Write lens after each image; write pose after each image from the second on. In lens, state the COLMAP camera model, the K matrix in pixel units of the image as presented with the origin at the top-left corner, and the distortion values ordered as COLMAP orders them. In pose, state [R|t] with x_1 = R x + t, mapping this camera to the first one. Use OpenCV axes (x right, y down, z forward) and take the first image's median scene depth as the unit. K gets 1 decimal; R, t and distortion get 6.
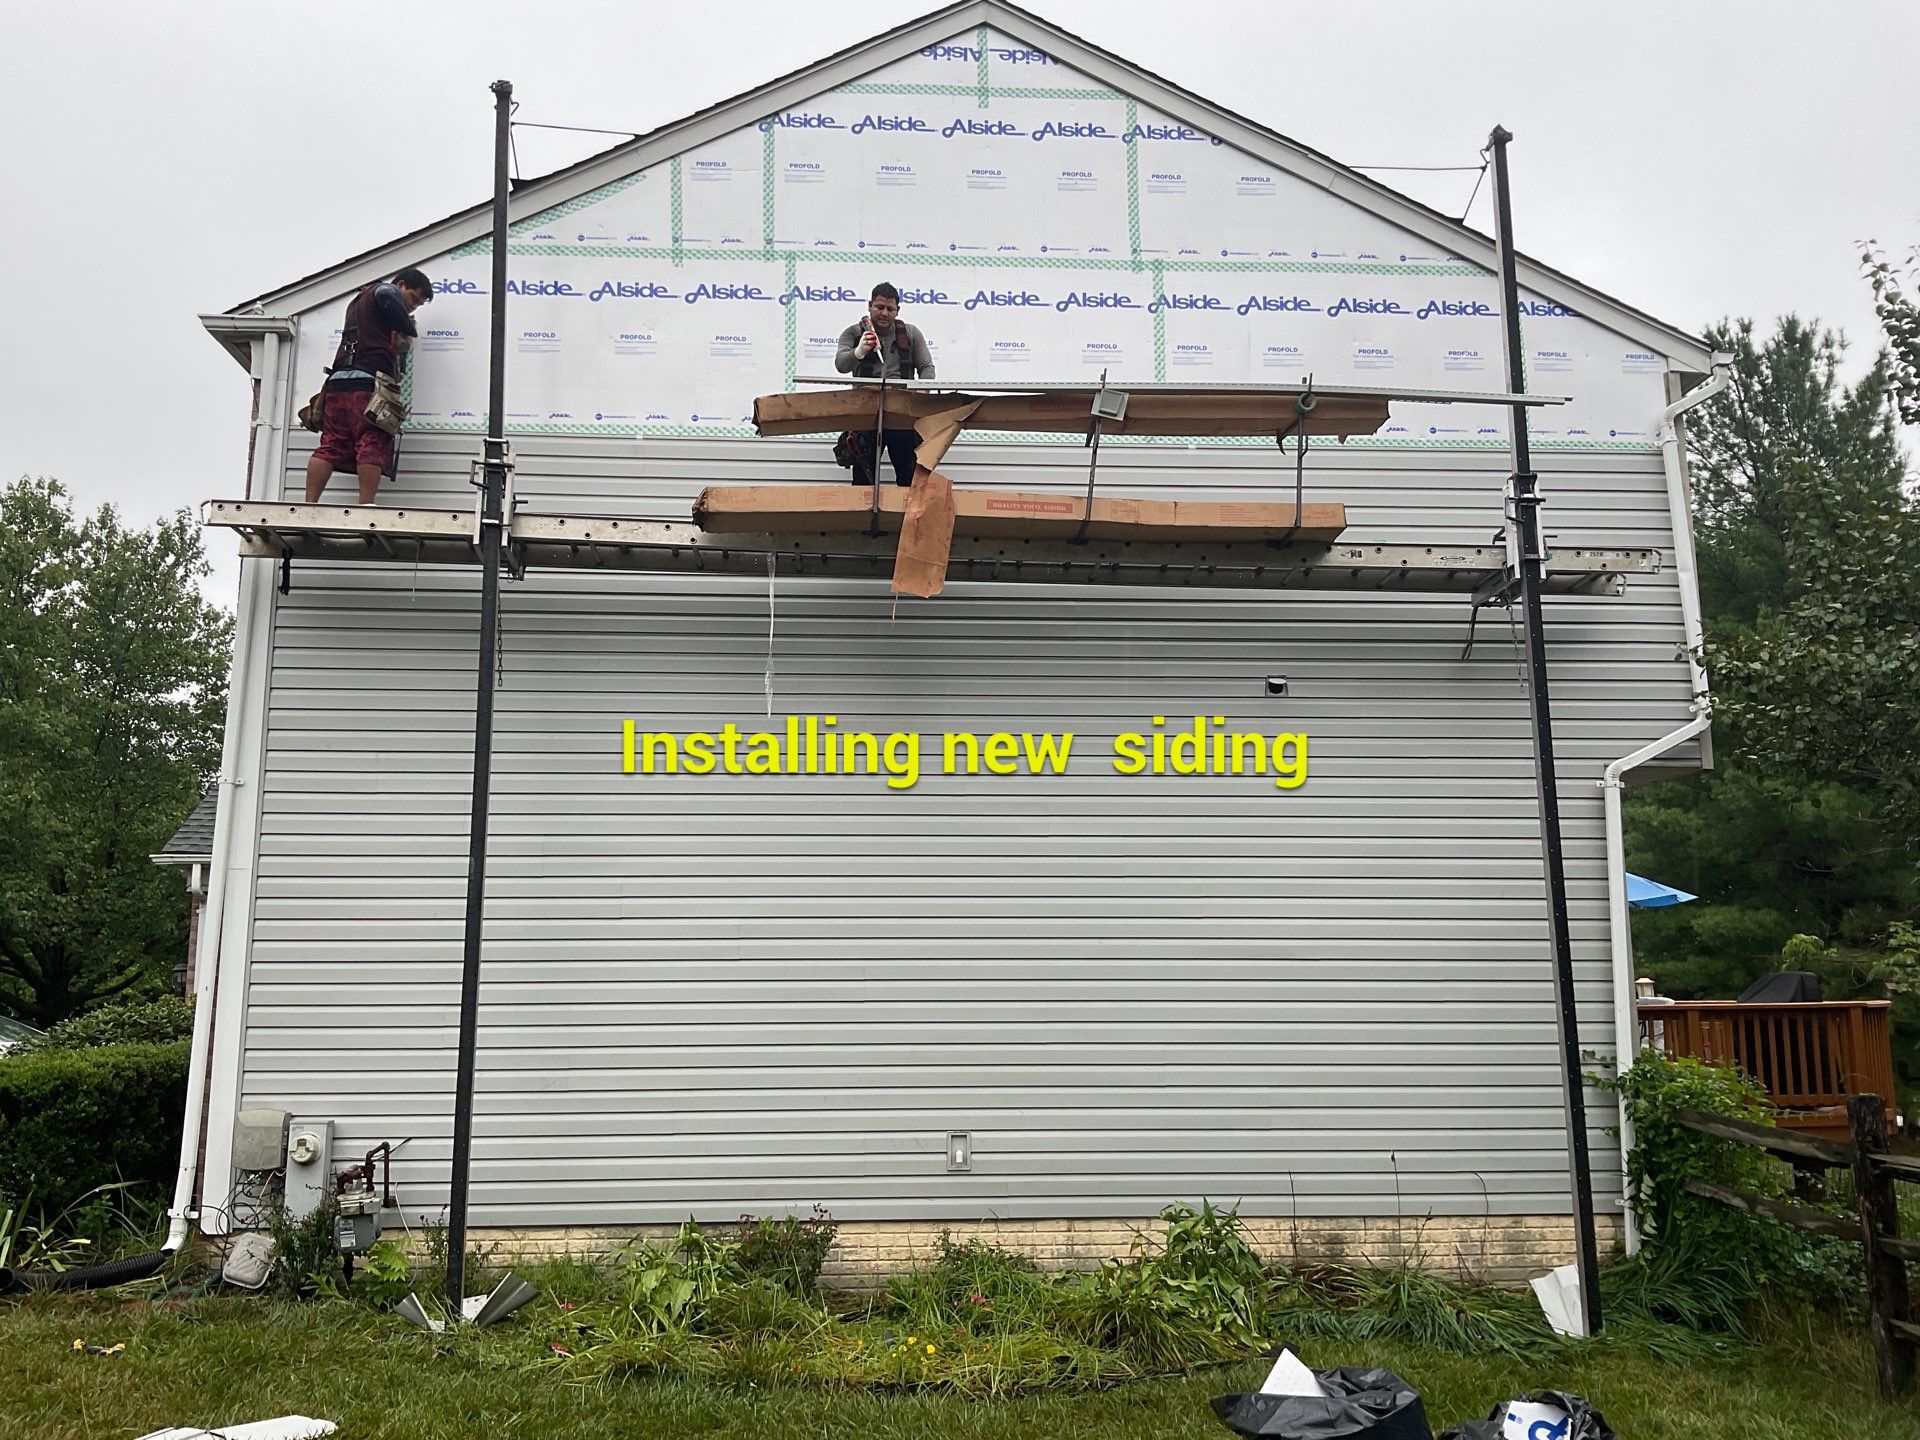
lens RADIAL K [[1614.3, 0, 950.1], [0, 1614.3, 727.3], [0, 0, 1]] dist [0.071335, -0.141952]
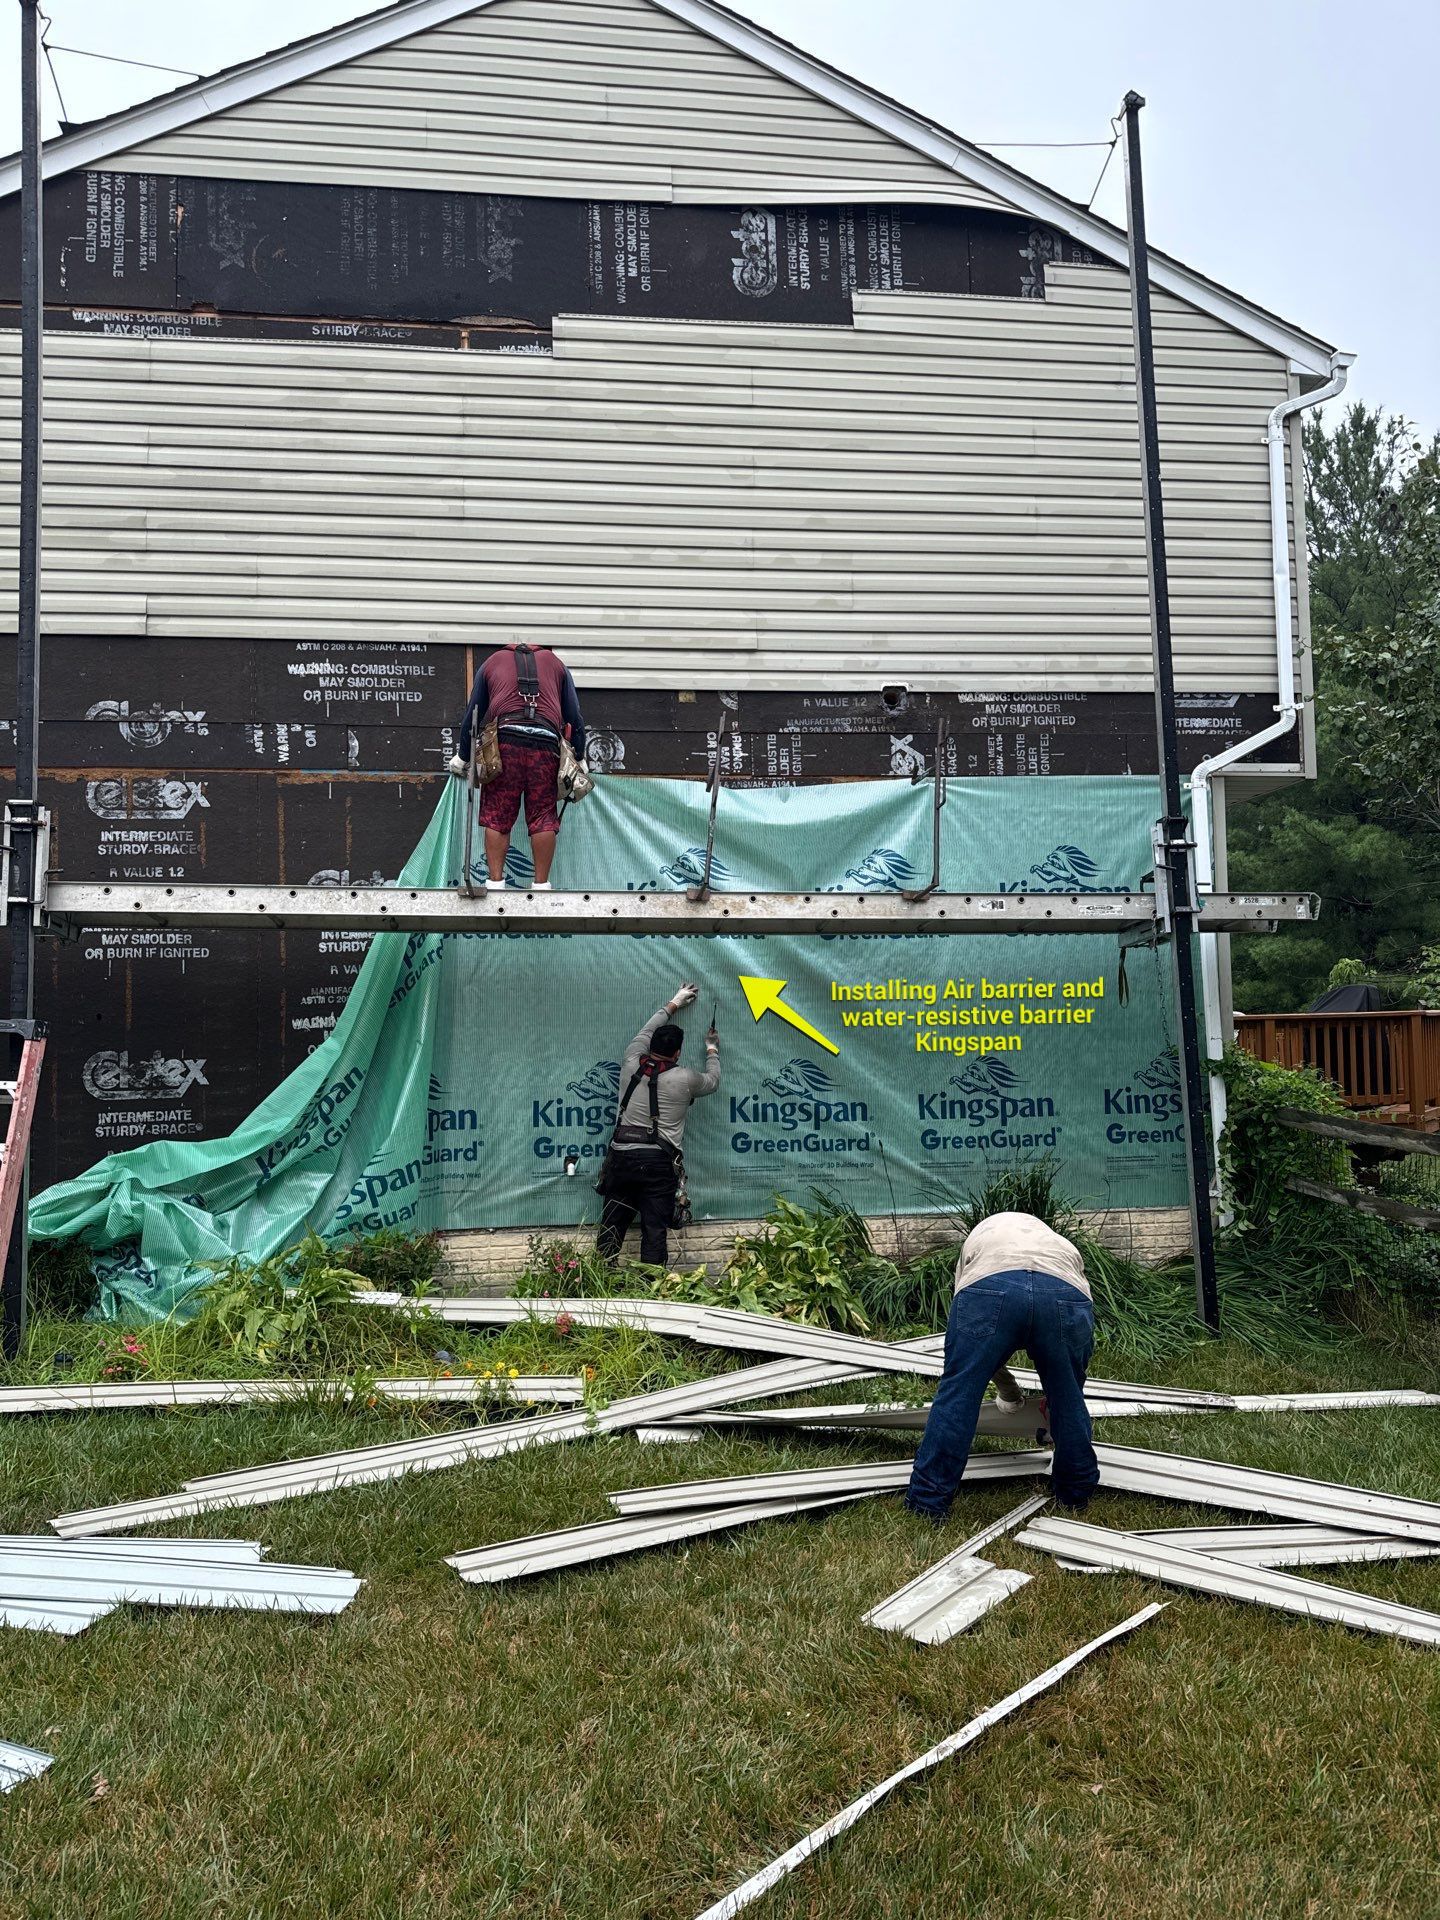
lens RADIAL K [[1369.6, 0, 721.3], [0, 1369.6, 969.2], [0, 0, 1]] dist [0.056540, -0.081066]
pose [[0.997197, -0.012235, 0.073810, 0.034656], [0.003426, 0.992971, 0.118307, 0.040627], [-0.074738, -0.117723, 0.990230, 0.165731]]
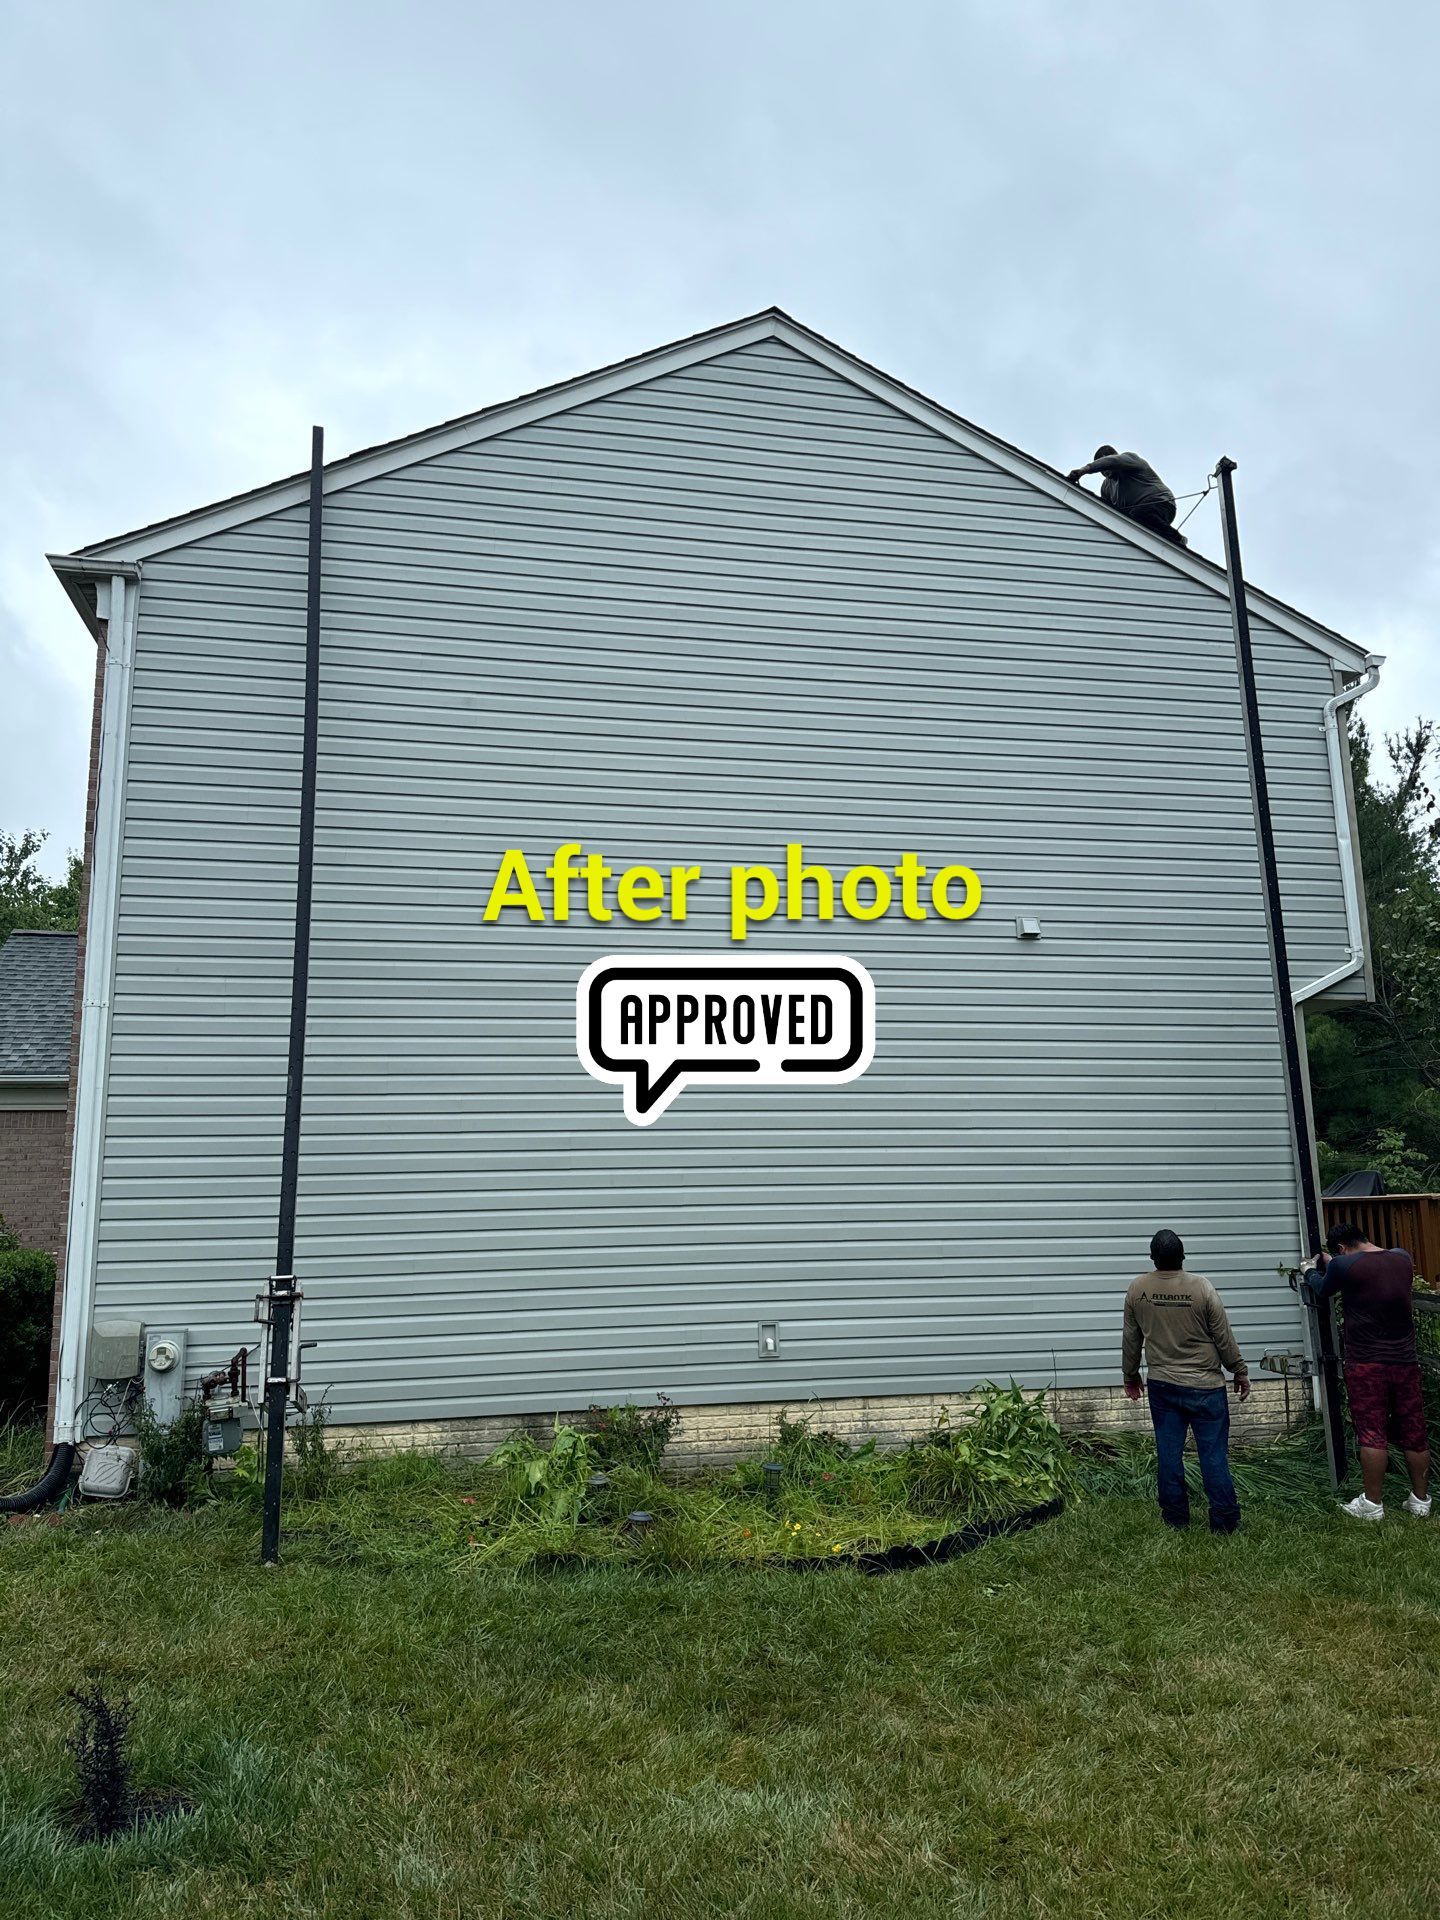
lens RADIAL K [[1369.6, 0, 721.0], [0, 1369.6, 957.0], [0, 0, 1]] dist [0.056540, -0.081066]
pose [[0.989160, 0.011766, 0.146369, -0.159490], [-0.010589, 0.999905, -0.008820, 0.006598], [-0.146459, 0.007174, 0.989191, 0.064999]]
